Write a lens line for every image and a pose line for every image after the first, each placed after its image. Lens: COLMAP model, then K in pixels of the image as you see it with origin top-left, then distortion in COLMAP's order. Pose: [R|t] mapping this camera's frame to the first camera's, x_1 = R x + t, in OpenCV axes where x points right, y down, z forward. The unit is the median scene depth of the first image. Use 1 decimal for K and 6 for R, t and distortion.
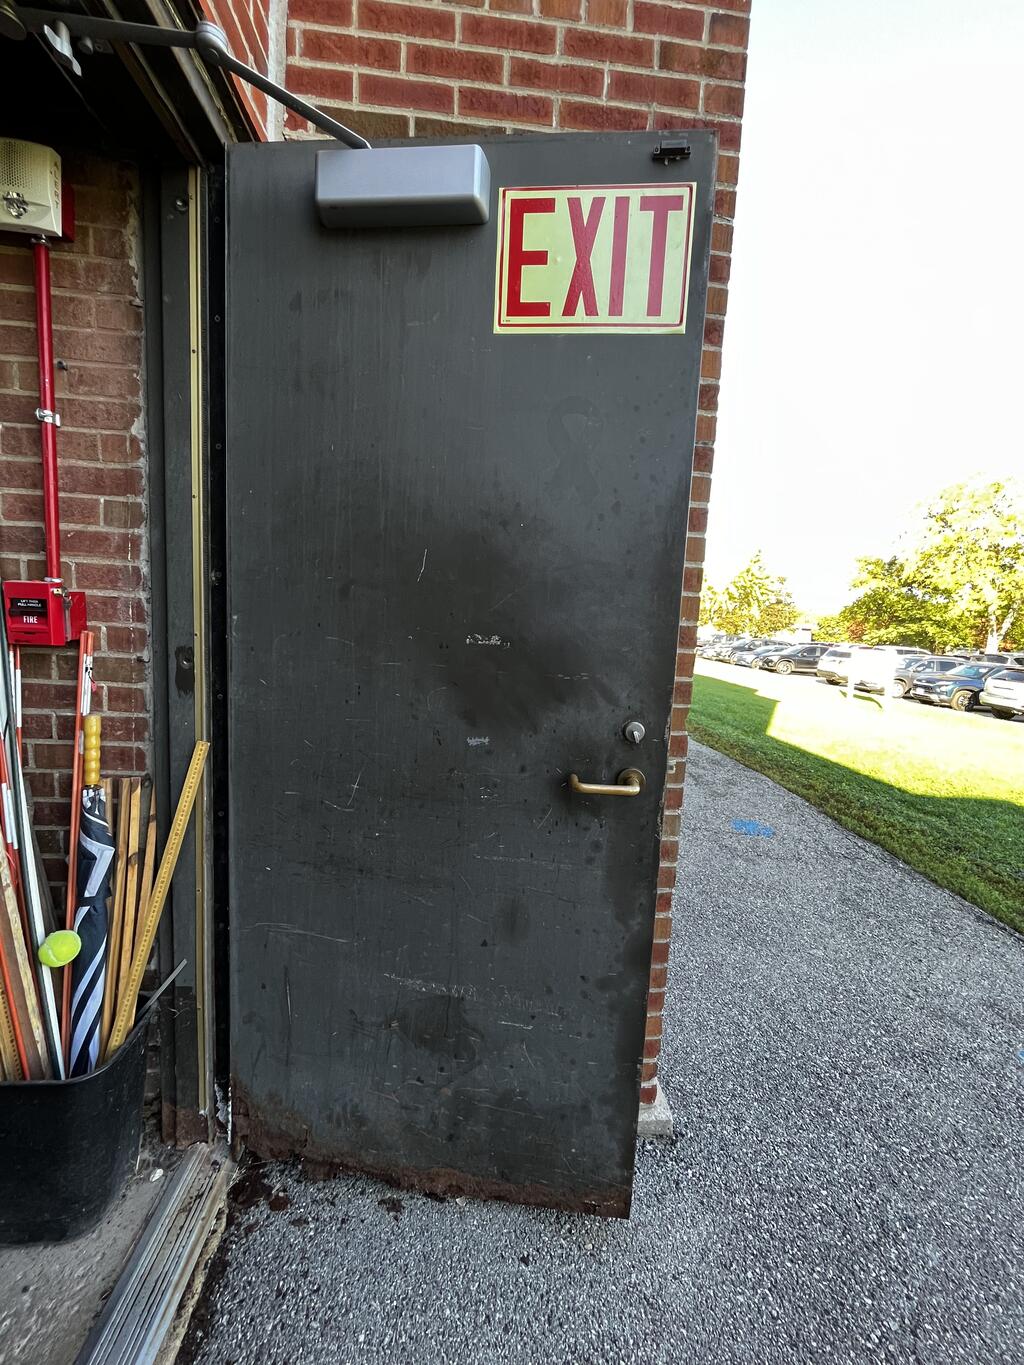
lens RADIAL K [[548.0, 0, 520.2], [0, 548.0, 679.7], [0, 0, 1]] dist [-0.001736, 0.001610]
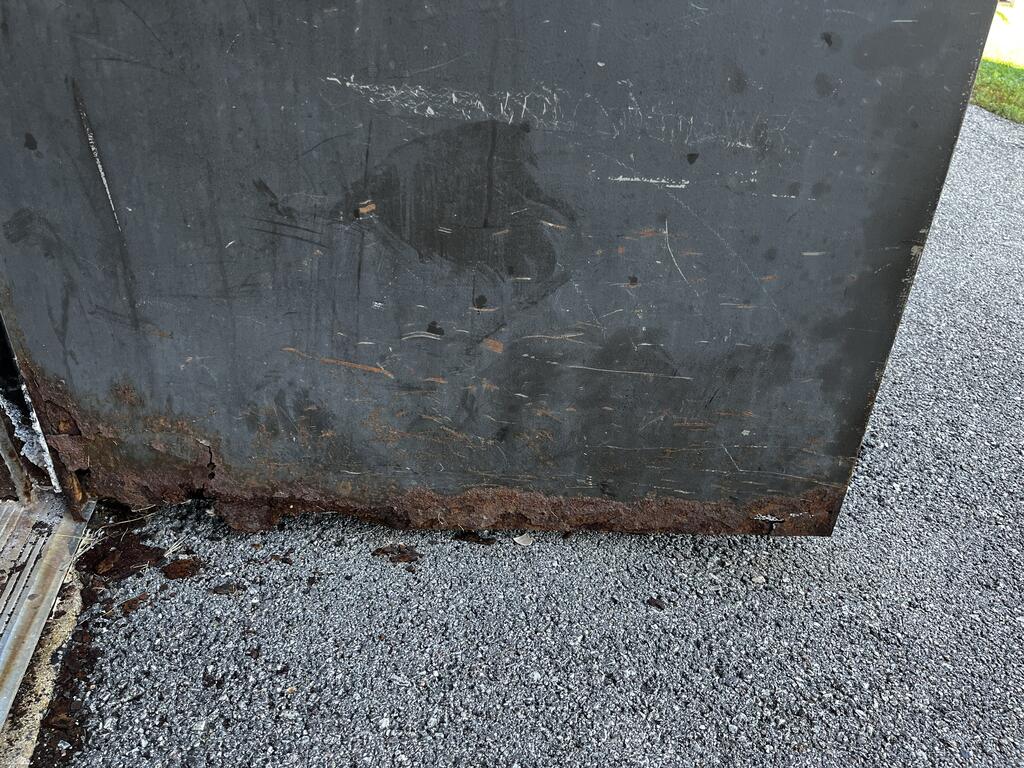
lens RADIAL K [[768.9, 0, 518.2], [0, 768.9, 378.2], [0, 0, 1]] dist [0.059496, -0.074681]
pose [[0.995552, -0.065850, 0.067385, -0.160373], [0.032457, 0.911123, 0.410855, 0.504748], [-0.088451, -0.406840, 0.909207, 0.377287]]
